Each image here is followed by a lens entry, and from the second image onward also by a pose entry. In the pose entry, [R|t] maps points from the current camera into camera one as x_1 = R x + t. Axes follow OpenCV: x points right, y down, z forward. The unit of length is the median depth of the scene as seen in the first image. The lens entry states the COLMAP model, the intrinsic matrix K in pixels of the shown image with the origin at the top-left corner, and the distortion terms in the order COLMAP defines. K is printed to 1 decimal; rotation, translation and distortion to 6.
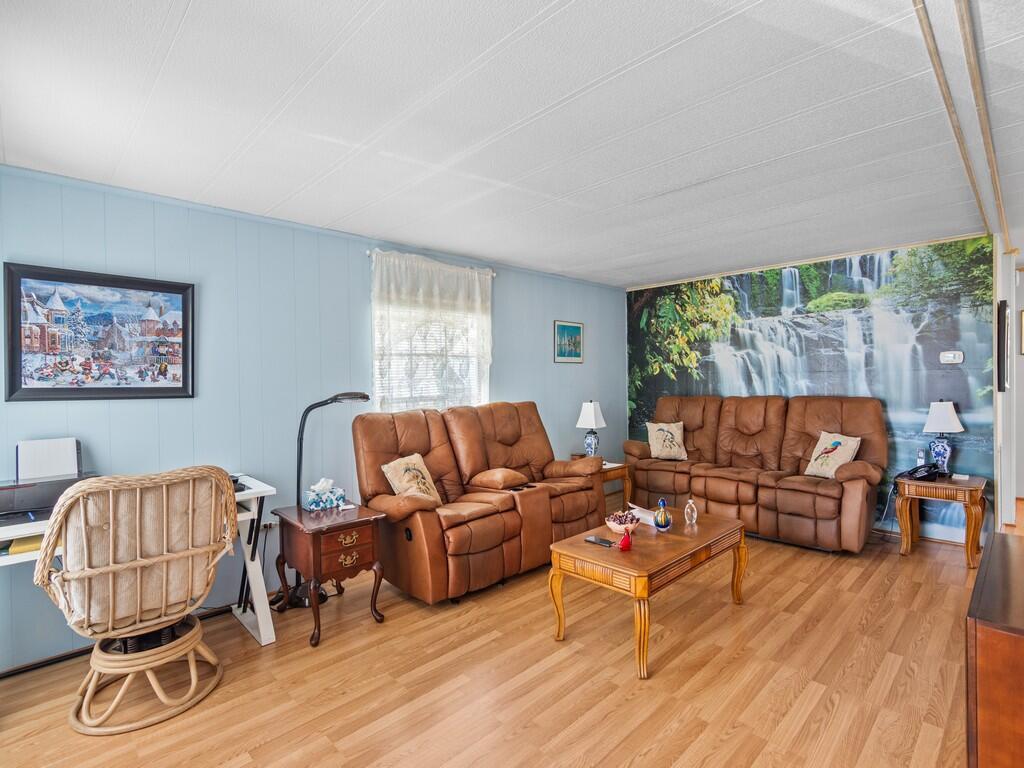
lens RADIAL K [[501.8, 0, 512.8], [0, 501.8, 378.7], [0, 0, 1]] dist [-0.004033, -0.000580]
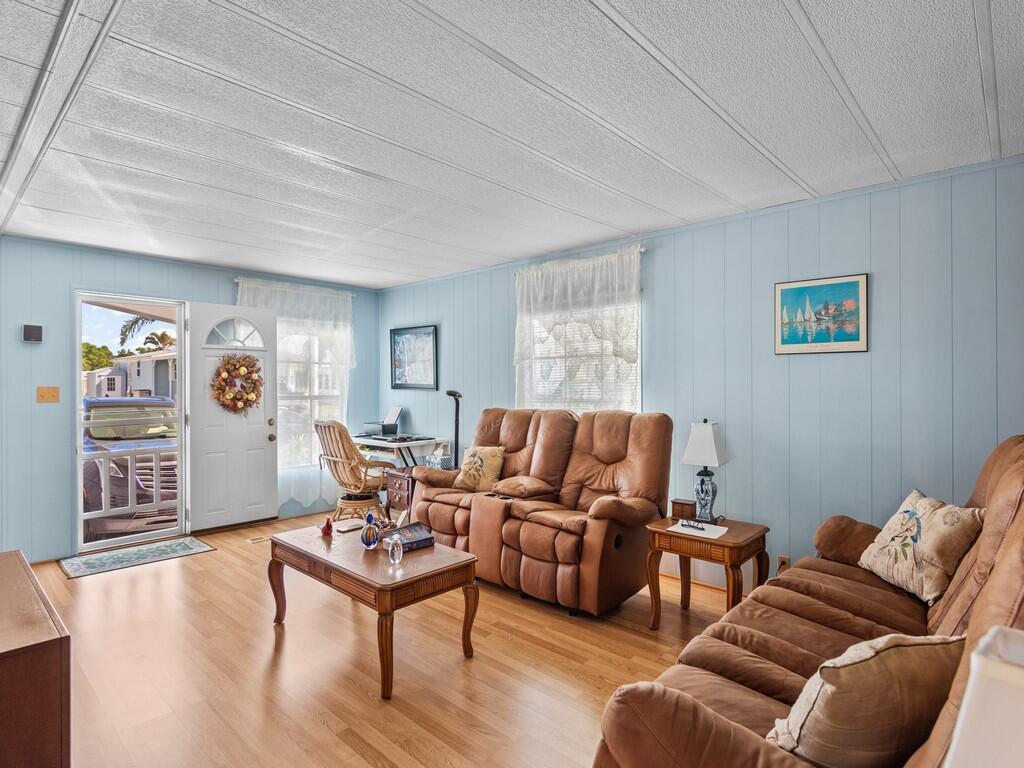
lens RADIAL K [[551.5, 0, 512.5], [0, 551.5, 380.9], [0, 0, 1]] dist [-0.000849, -0.000086]
pose [[0.050925, 0.013578, -0.998610, 0.809087], [0.003645, 0.999898, 0.013781, -0.013108], [0.998696, -0.004342, 0.050870, 0.740202]]
